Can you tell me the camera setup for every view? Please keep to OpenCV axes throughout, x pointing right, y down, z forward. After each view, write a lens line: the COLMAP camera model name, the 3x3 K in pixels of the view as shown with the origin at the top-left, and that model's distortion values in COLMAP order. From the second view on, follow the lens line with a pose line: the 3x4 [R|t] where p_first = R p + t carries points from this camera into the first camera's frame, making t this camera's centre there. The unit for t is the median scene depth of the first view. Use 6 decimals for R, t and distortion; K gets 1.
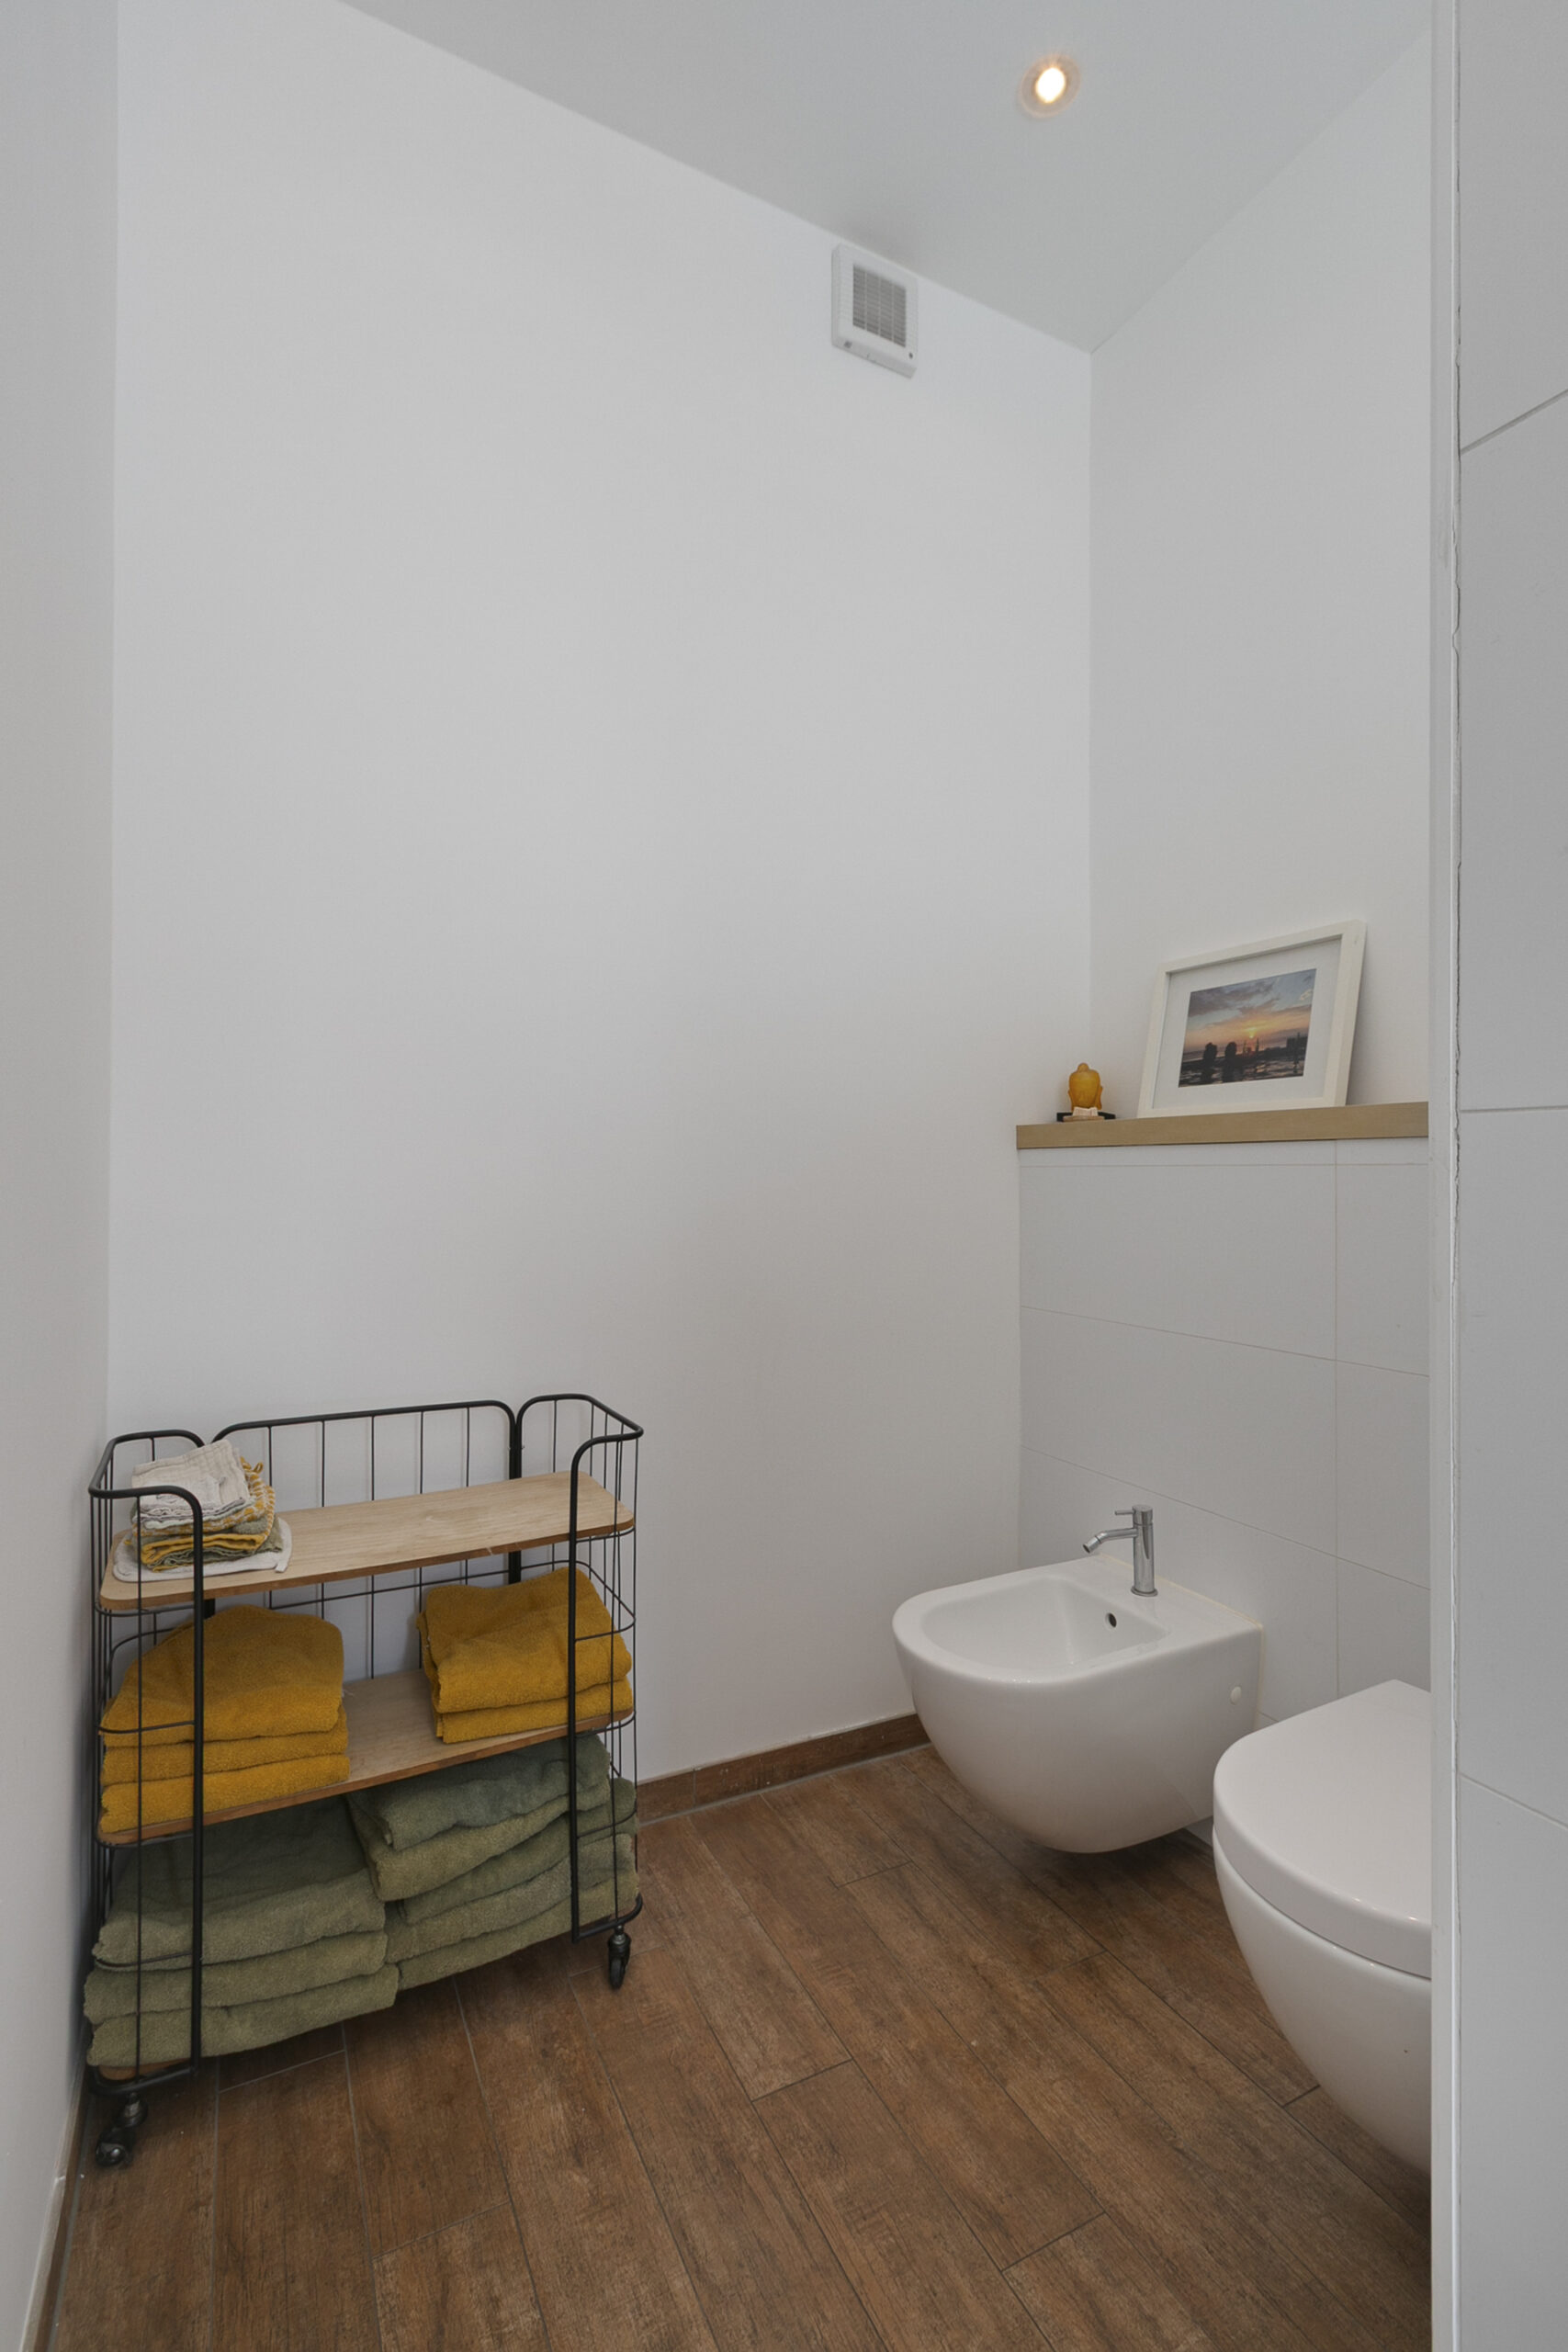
lens RADIAL K [[1073.0, 0, 785.1], [0, 1073.0, 1178.4], [0, 0, 1]] dist [-0.003802, -0.002079]
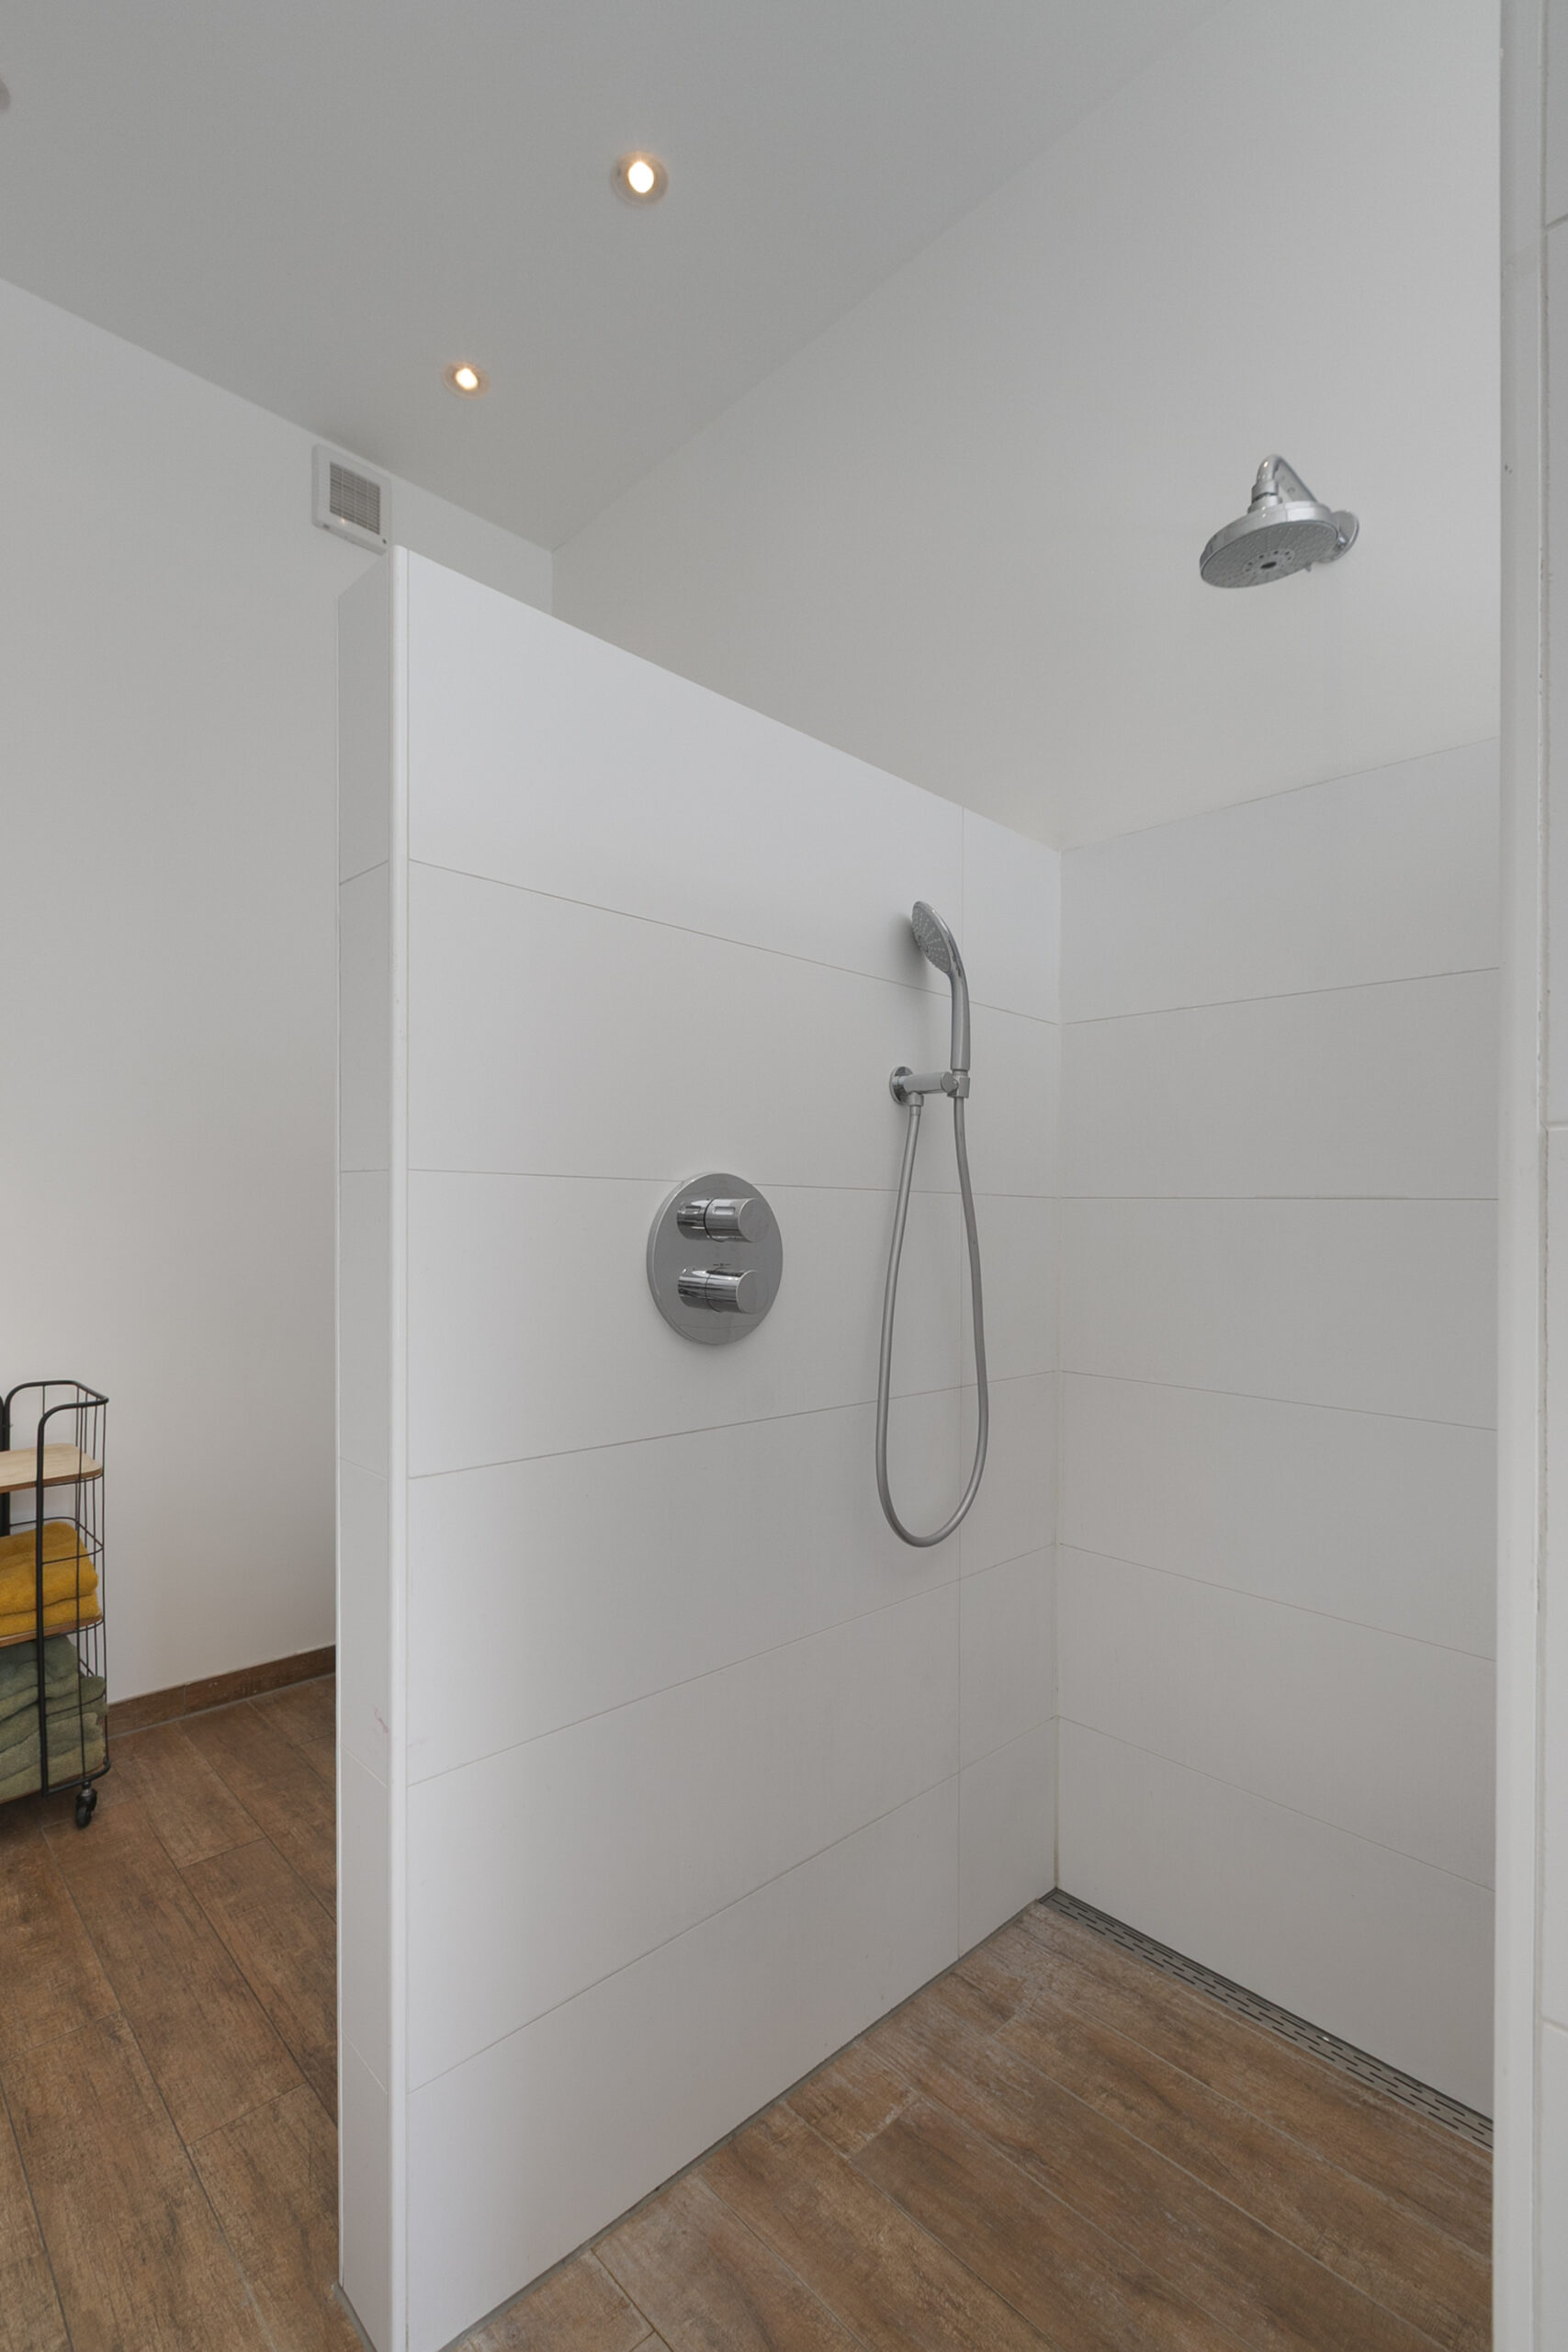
lens RADIAL K [[1073.0, 0, 782.9], [0, 1073.0, 1217.1], [0, 0, 1]] dist [-0.003802, -0.002079]
pose [[0.955756, -0.003185, 0.294145, 0.273030], [-0.000707, 0.999914, 0.013125, -0.002174], [-0.294161, -0.012752, 0.955671, -0.475646]]
